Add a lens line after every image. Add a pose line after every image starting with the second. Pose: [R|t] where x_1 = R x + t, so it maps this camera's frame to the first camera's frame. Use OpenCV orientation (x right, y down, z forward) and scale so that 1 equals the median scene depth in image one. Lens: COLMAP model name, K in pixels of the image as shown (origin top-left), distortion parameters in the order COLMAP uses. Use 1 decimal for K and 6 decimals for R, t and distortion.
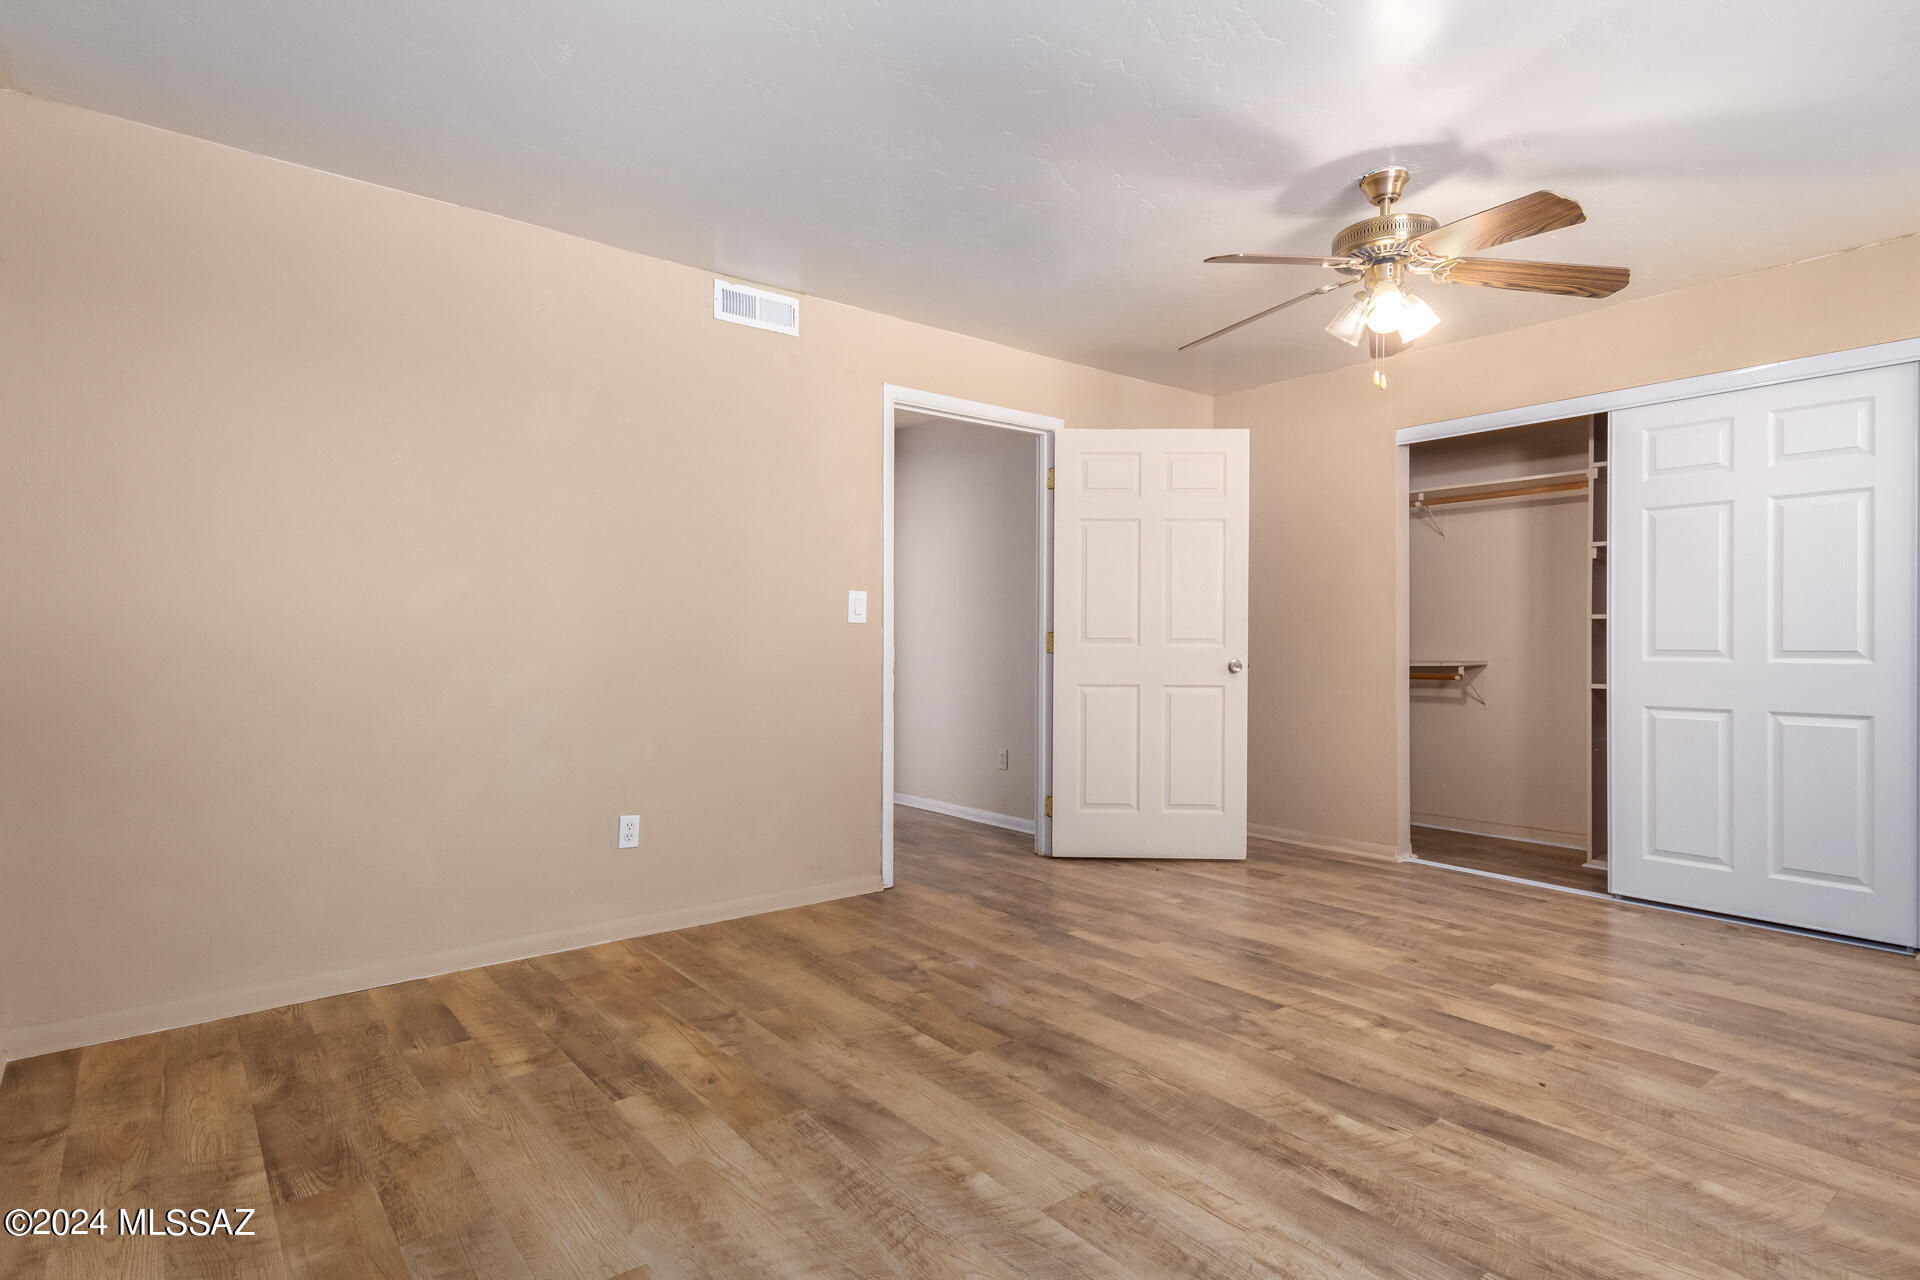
lens RADIAL K [[997.8, 0, 957.5], [0, 997.8, 650.1], [0, 0, 1]] dist [0.017745, -0.008822]
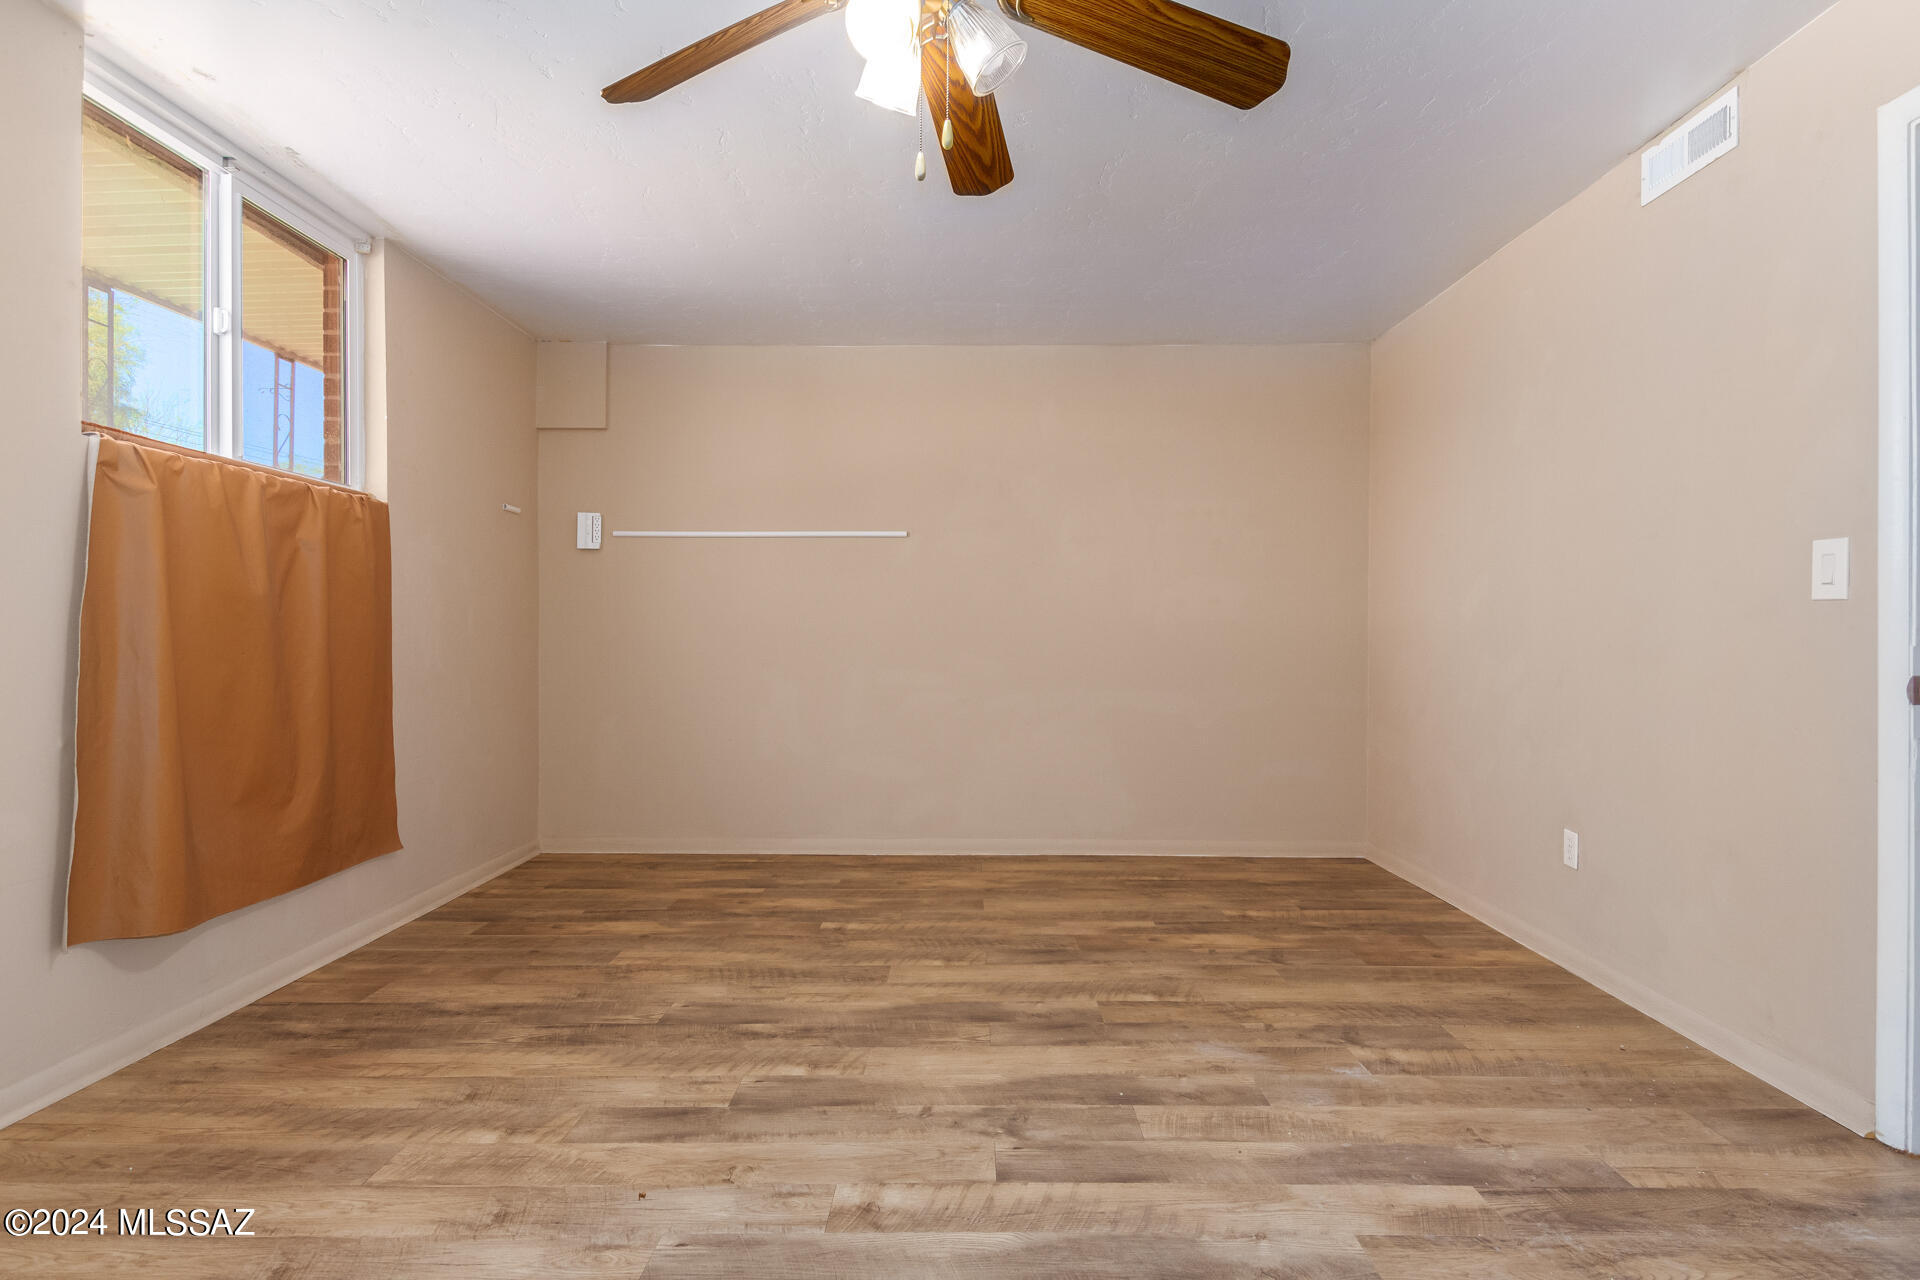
lens RADIAL K [[997.8, 0, 983.1], [0, 997.8, 687.5], [0, 0, 1]] dist [0.017745, -0.008822]
pose [[-0.617389, 0.039397, -0.785671, 0.897206], [-0.009831, 0.998281, 0.057784, -0.010626], [0.786596, 0.043400, -0.615941, 1.476805]]
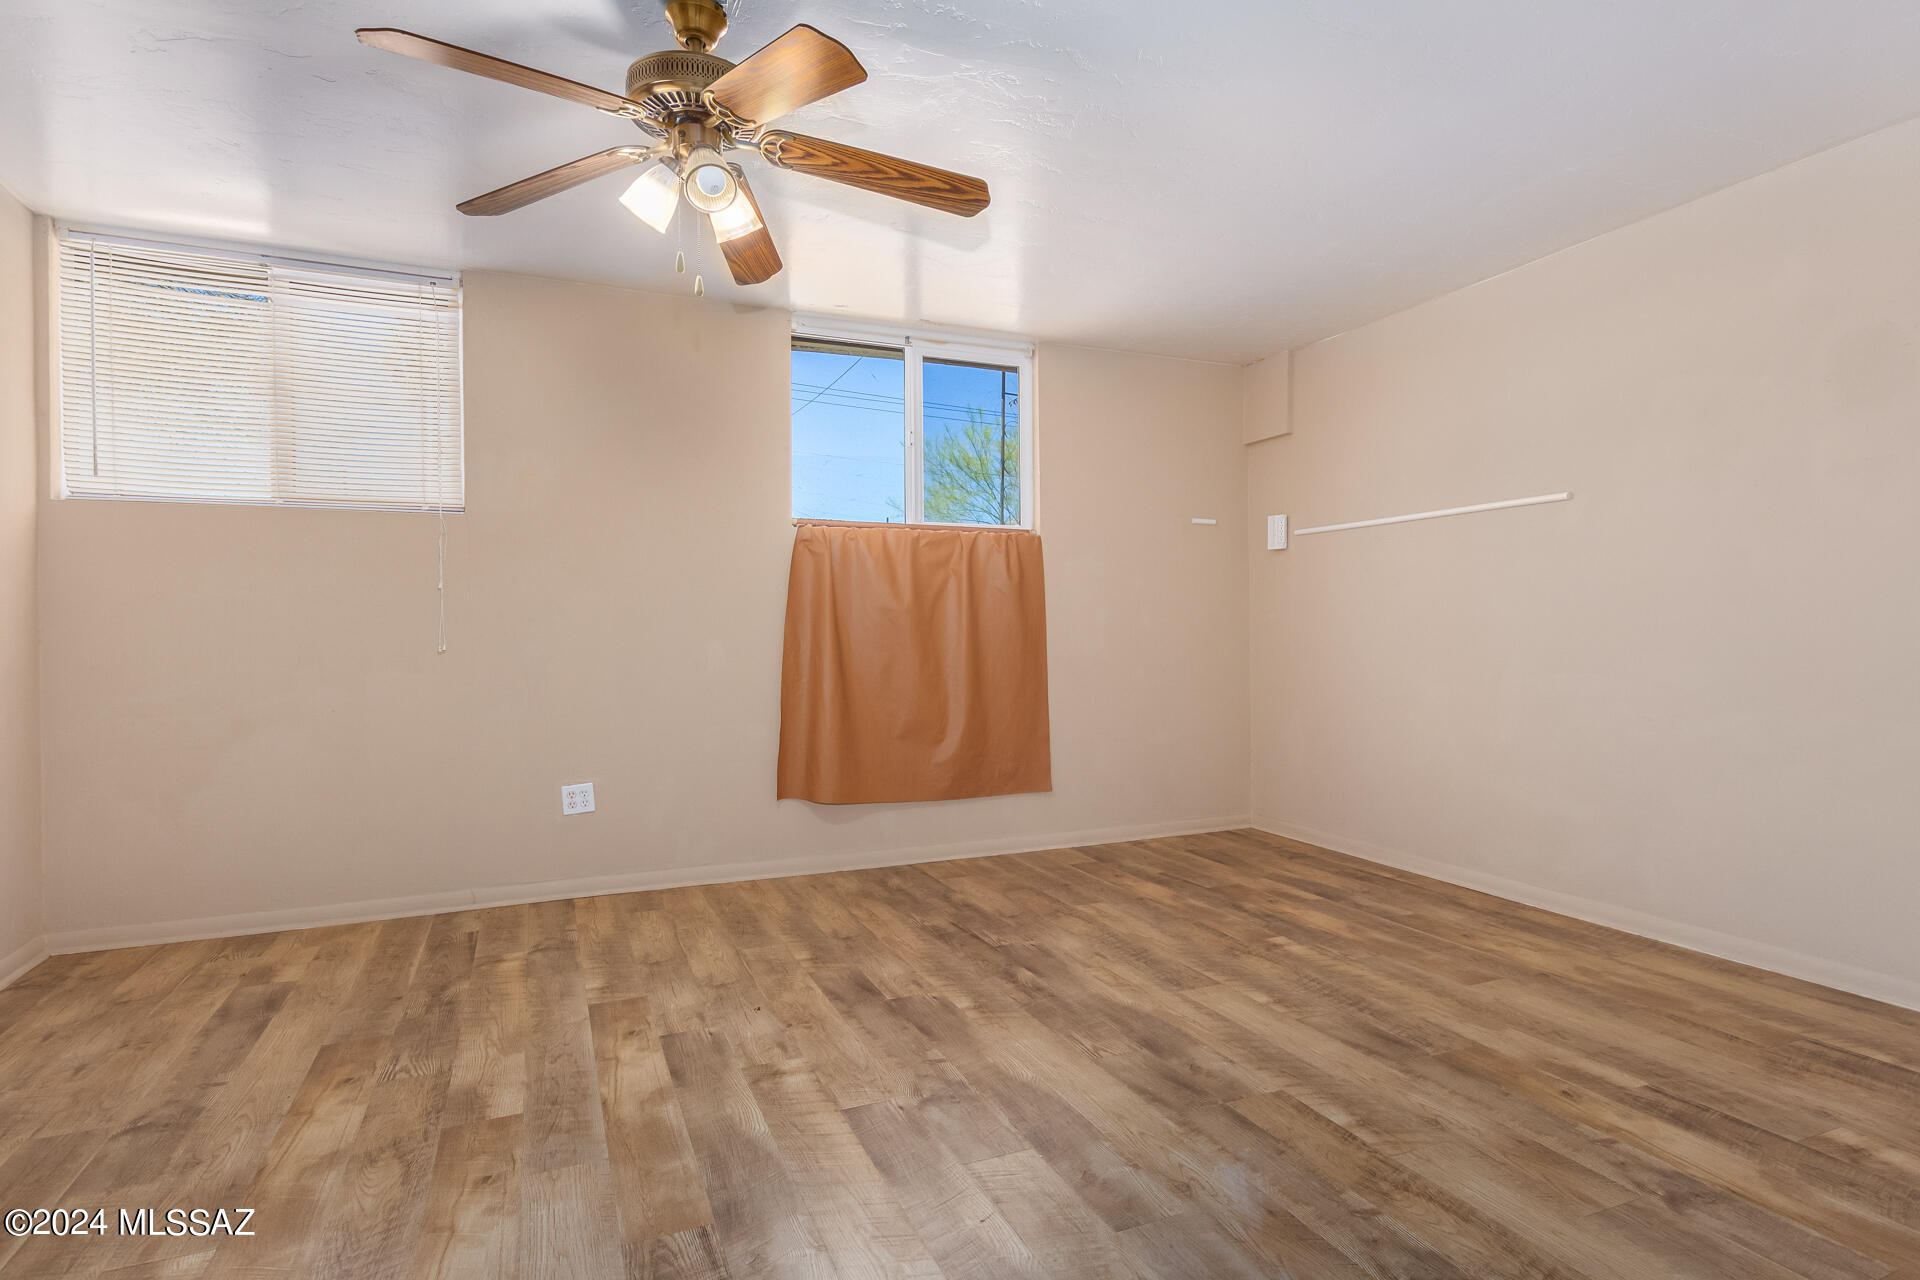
lens RADIAL K [[997.8, 0, 948.6], [0, 997.8, 645.0], [0, 0, 1]] dist [0.017745, -0.008822]
pose [[-0.962040, 0.002371, 0.272896, 0.045698], [0.008615, 0.999728, 0.021682, -0.011498], [-0.272771, 0.023210, -0.961799, 1.805129]]
